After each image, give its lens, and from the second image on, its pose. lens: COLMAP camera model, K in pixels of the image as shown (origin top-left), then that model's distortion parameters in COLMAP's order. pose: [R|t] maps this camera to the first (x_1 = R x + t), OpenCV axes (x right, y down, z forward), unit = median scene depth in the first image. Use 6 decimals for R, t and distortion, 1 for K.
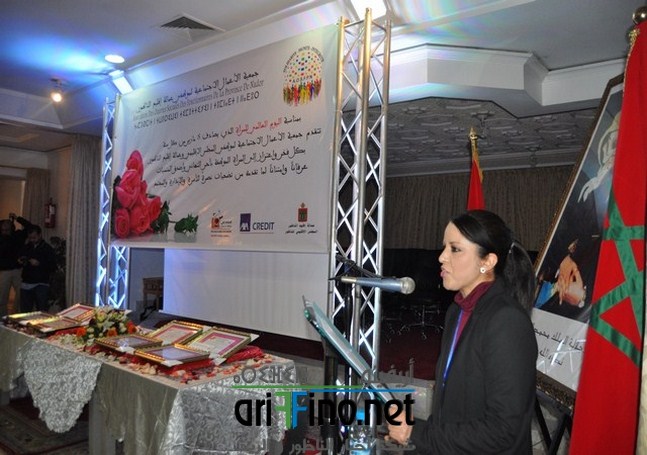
lens RADIAL K [[523.4, 0, 332.3], [0, 523.4, 229.6], [0, 0, 1]] dist [-0.085102, 0.034142]
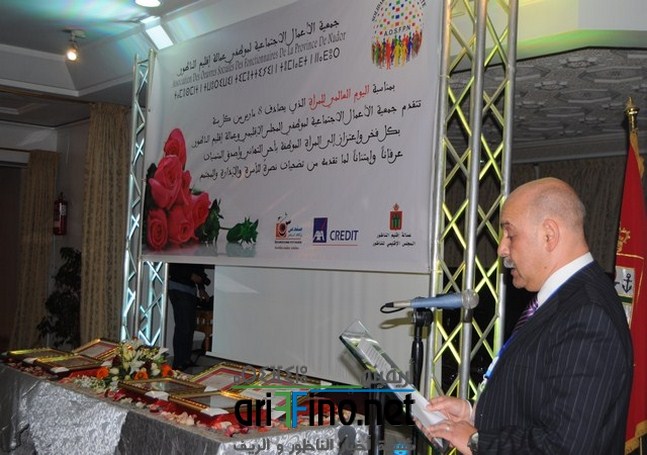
lens RADIAL K [[877.3, 0, 348.4], [0, 877.3, 237.4], [0, 0, 1]] dist [-0.053496, 0.000000]
pose [[0.984349, 0.007343, -0.176076, 0.086928], [-0.007595, 0.999971, -0.000762, -0.002992], [0.176065, 0.002087, 0.984376, -0.191922]]
